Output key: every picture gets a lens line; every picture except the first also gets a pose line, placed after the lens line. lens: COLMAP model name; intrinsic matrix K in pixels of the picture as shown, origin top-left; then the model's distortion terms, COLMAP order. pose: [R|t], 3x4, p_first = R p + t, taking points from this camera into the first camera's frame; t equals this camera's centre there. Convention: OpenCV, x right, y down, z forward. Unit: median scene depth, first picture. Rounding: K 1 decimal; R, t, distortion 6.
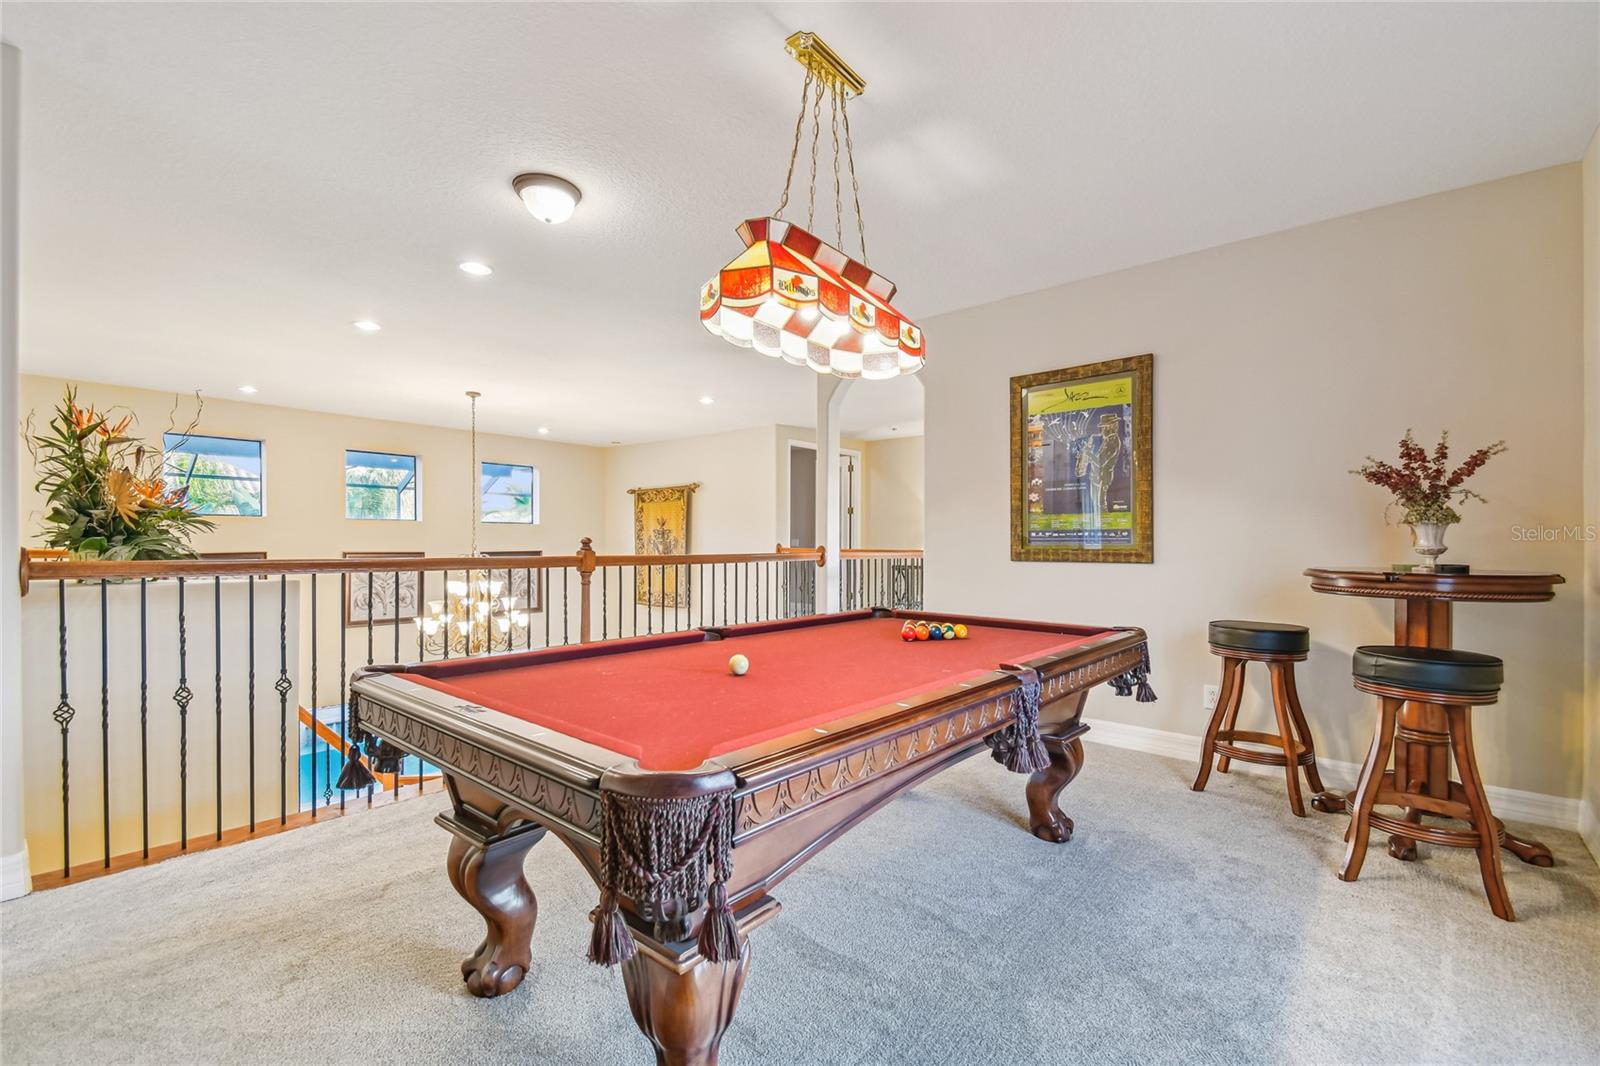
lens RADIAL K [[693.2, 0, 792.8], [0, 693.2, 534.2], [0, 0, 1]] dist [0.041144, -0.025793]
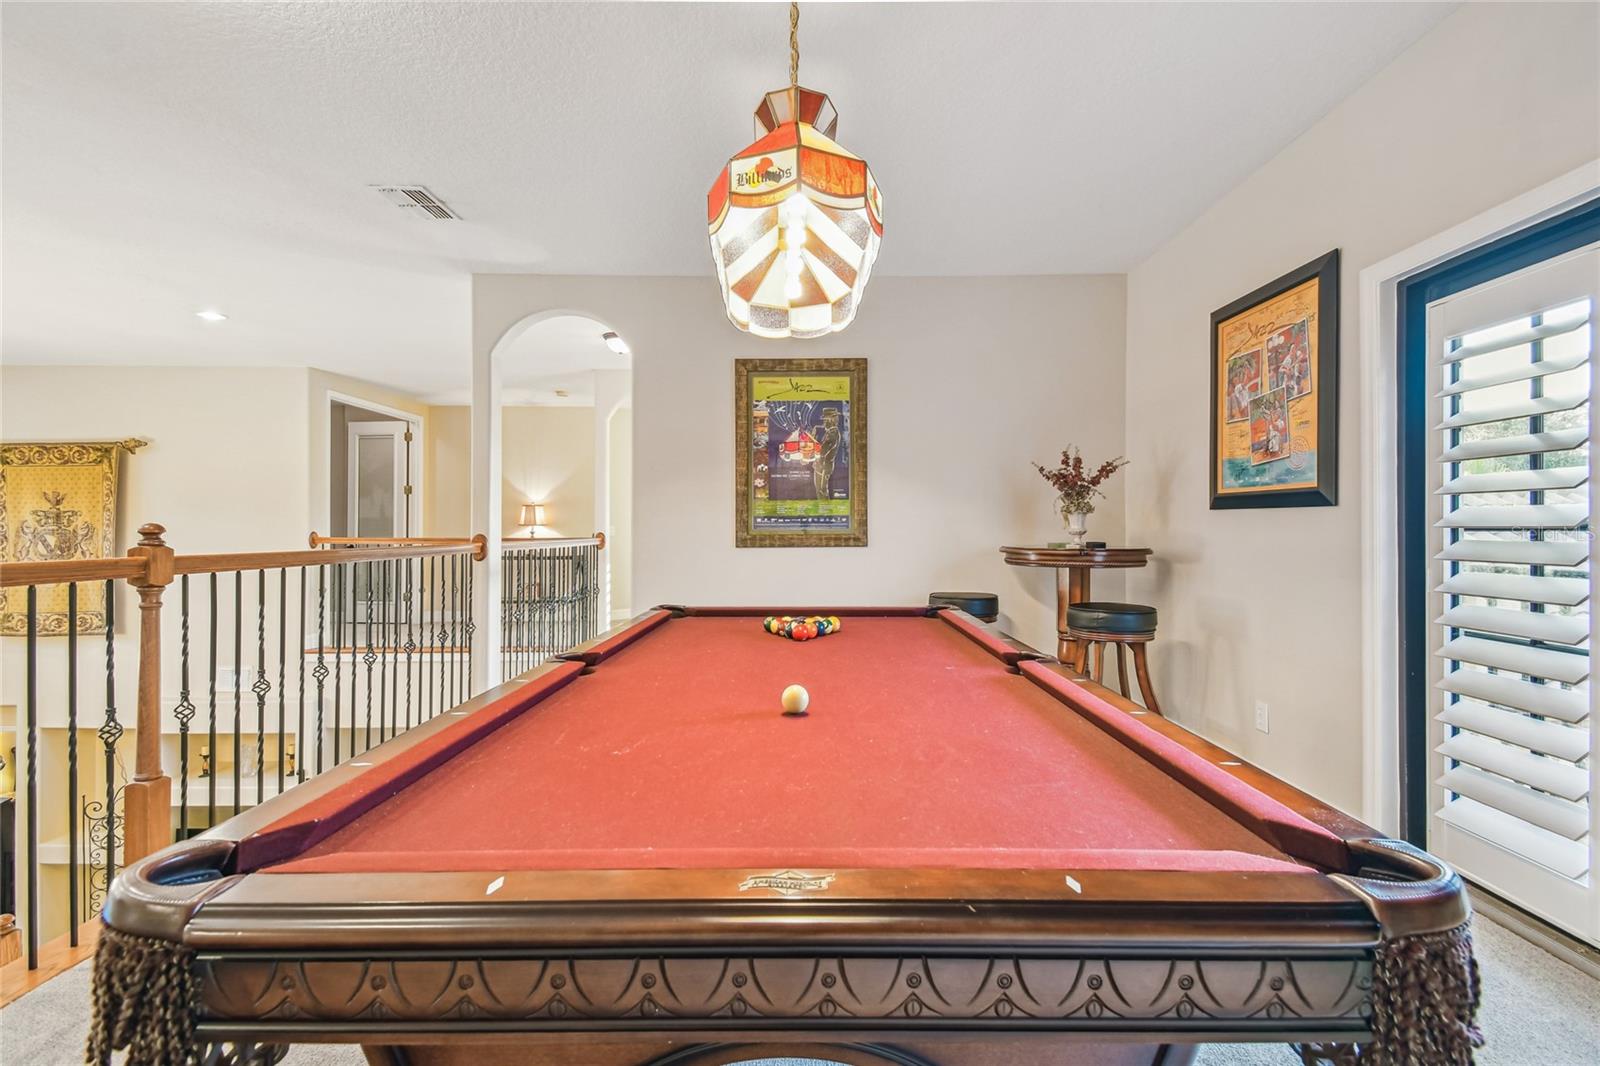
lens RADIAL K [[692.9, 0, 806.2], [0, 692.9, 514.3], [0, 0, 1]] dist [0.025466, -0.000011]
pose [[0.743158, 0.008345, 0.669064, -0.286665], [-0.002586, 0.999951, -0.009600, 0.001492], [-0.669111, 0.005404, 0.743142, 0.235148]]
